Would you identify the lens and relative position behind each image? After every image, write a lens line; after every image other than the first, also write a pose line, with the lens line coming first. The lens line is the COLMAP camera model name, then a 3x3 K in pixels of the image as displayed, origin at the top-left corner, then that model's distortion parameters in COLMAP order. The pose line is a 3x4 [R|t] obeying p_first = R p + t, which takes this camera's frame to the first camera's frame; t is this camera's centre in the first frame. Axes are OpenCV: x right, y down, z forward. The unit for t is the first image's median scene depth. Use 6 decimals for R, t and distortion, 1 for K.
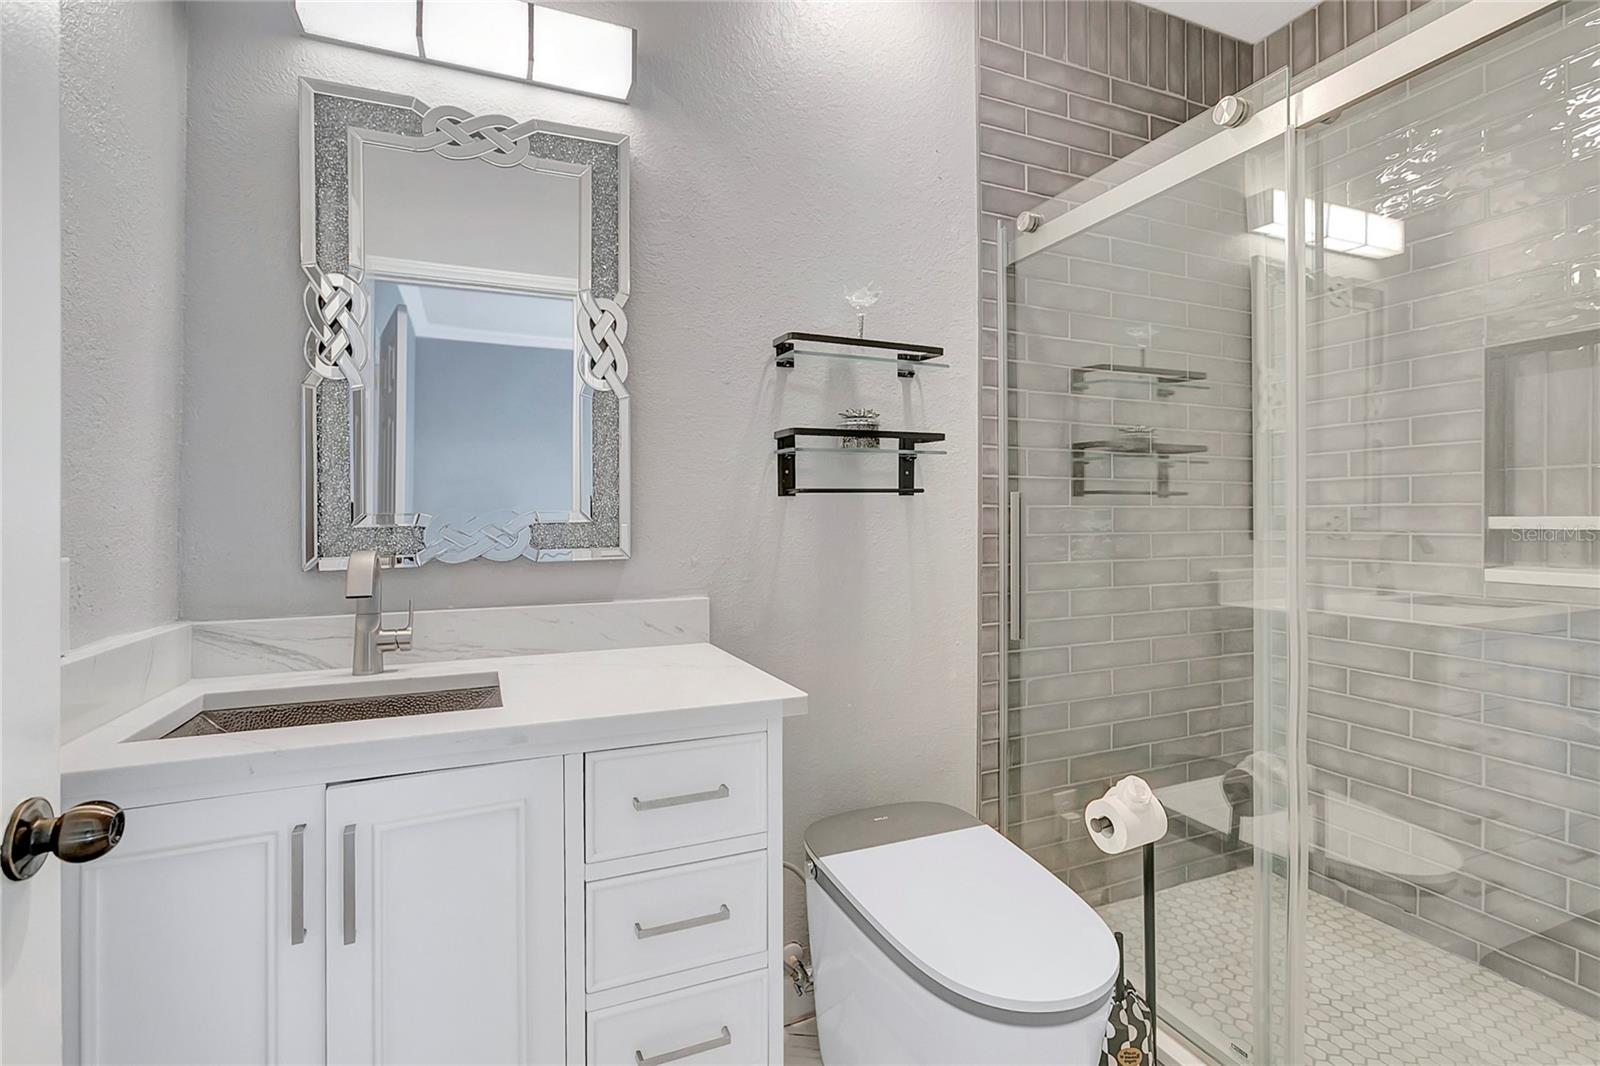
lens RADIAL K [[728.8, 0, 795.1], [0, 728.8, 544.2], [0, 0, 1]] dist [-0.034852, 0.017721]
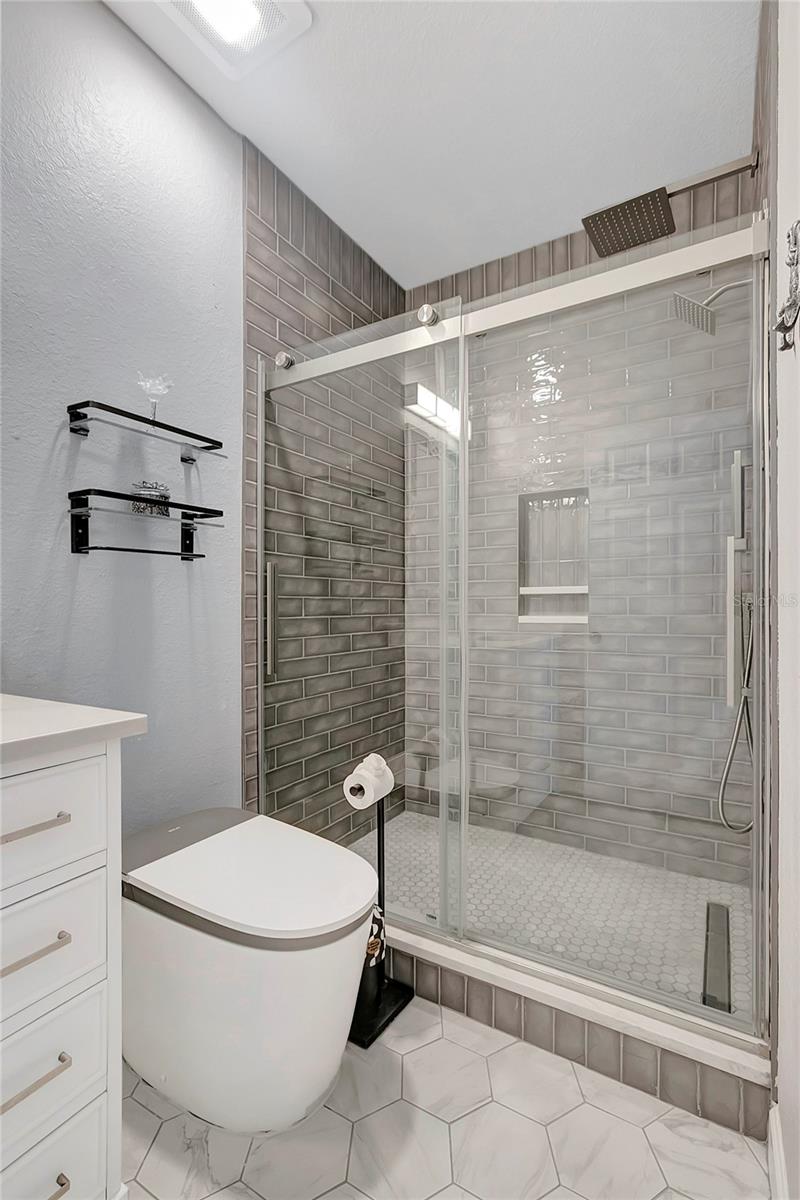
lens RADIAL K [[546.6, 0, 253.8], [0, 546.6, 684.6], [0, 0, 1]] dist [-0.034852, 0.017721]
pose [[0.809597, -0.018835, 0.586683, -0.322889], [0.019320, 0.999799, 0.005437, 0.150477], [-0.586668, 0.006933, 0.809798, 0.216992]]
